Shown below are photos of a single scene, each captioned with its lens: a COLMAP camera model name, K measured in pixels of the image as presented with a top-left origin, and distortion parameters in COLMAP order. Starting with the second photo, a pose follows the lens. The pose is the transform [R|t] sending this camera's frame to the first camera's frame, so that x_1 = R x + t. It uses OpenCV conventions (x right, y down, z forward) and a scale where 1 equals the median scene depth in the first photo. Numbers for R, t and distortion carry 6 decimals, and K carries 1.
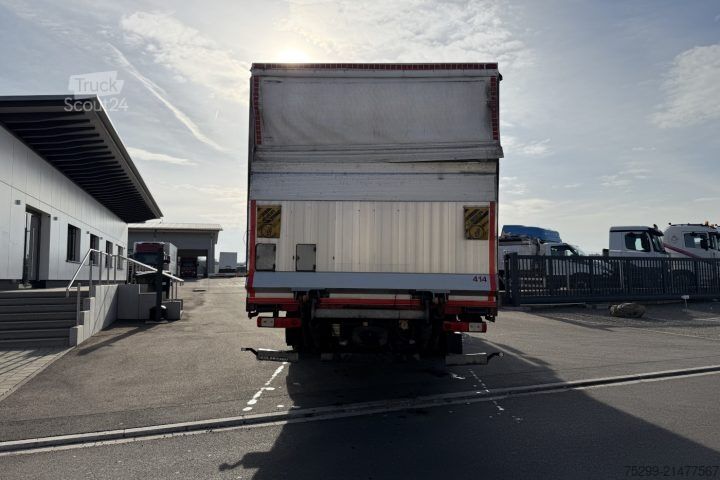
lens RADIAL K [[513.1, 0, 354.5], [0, 513.1, 243.2], [0, 0, 1]] dist [0.013751, -0.003993]
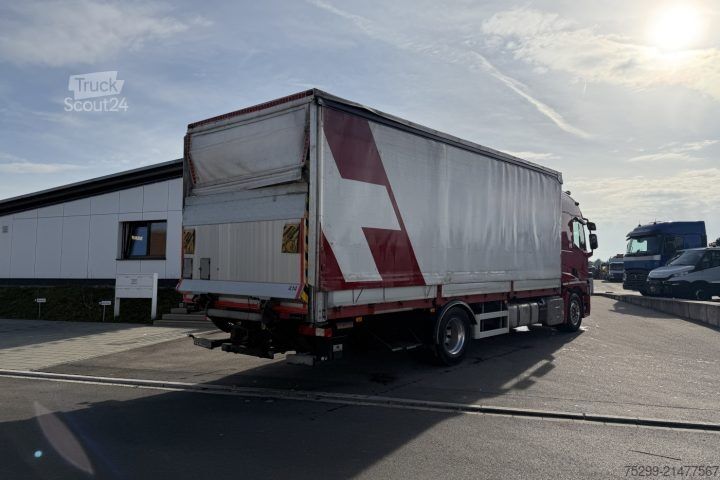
lens RADIAL K [[535.1, 0, 359.7], [0, 535.1, 249.4], [0, 0, 1]] dist [0.013713, -0.000479]
pose [[0.787382, -0.021225, -0.616100, 1.052852], [0.029836, 0.999548, 0.003696, -0.014335], [0.615743, -0.021293, 0.787659, 0.167721]]
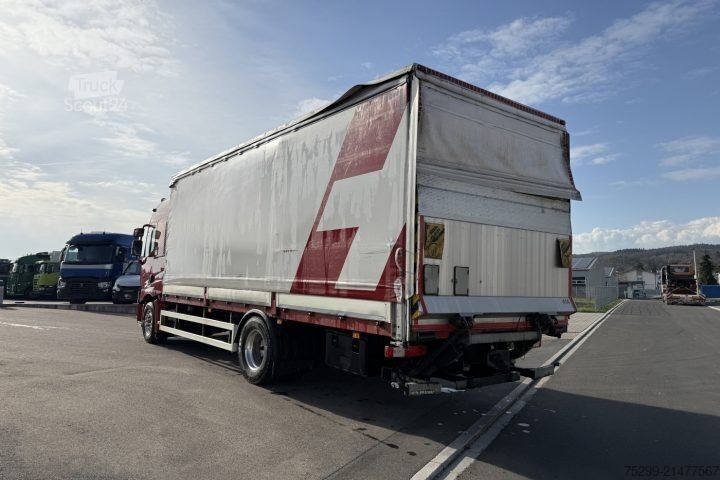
lens RADIAL K [[513.1, 0, 354.5], [0, 513.1, 243.2], [0, 0, 1]] dist [0.013751, -0.003993]
pose [[0.780679, 0.057584, 0.622274, -0.846973], [-0.045535, 0.998340, -0.035257, 0.000802], [-0.623271, -0.000811, 0.782005, 0.375609]]
